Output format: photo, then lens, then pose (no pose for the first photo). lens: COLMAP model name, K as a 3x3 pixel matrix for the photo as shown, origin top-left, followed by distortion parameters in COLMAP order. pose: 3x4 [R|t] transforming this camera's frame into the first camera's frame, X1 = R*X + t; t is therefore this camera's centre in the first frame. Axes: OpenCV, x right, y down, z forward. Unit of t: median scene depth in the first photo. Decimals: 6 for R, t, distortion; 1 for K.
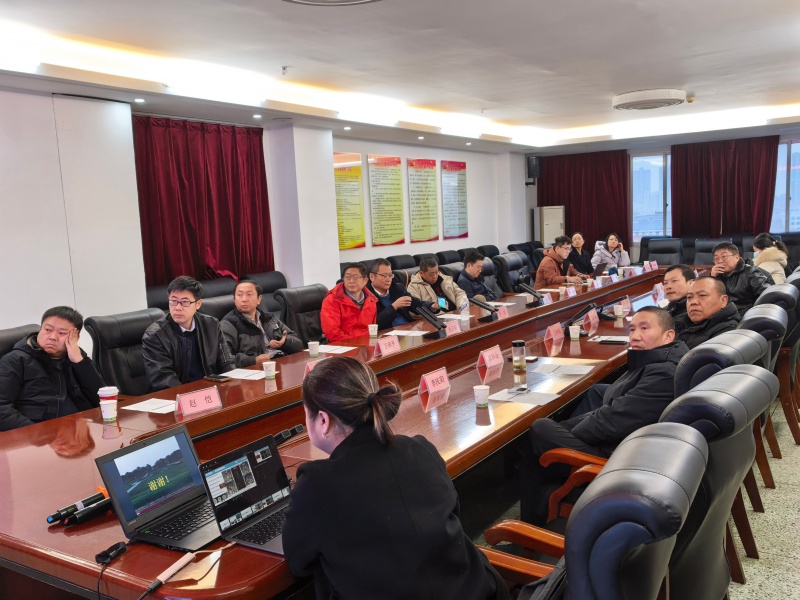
lens RADIAL K [[704.0, 0, 402.3], [0, 704.0, 295.2], [0, 0, 1]] dist [0.011661, 0.020161]
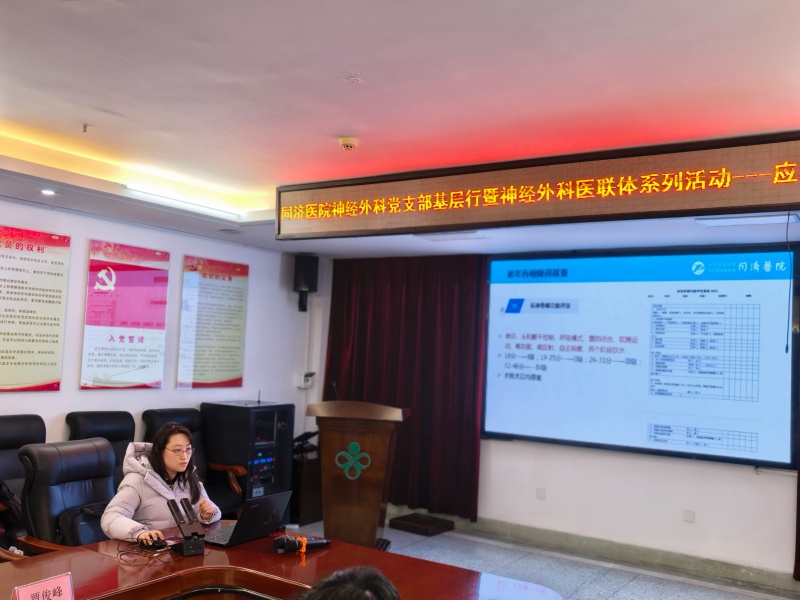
lens RADIAL K [[746.7, 0, 401.6], [0, 746.7, 296.7], [0, 0, 1]] dist [0.004282, 0.000000]
pose [[0.996296, 0.085520, 0.008921, 0.235326], [-0.082405, 0.979296, -0.184900, -0.054189], [-0.024549, 0.183481, 0.982717, 0.377636]]
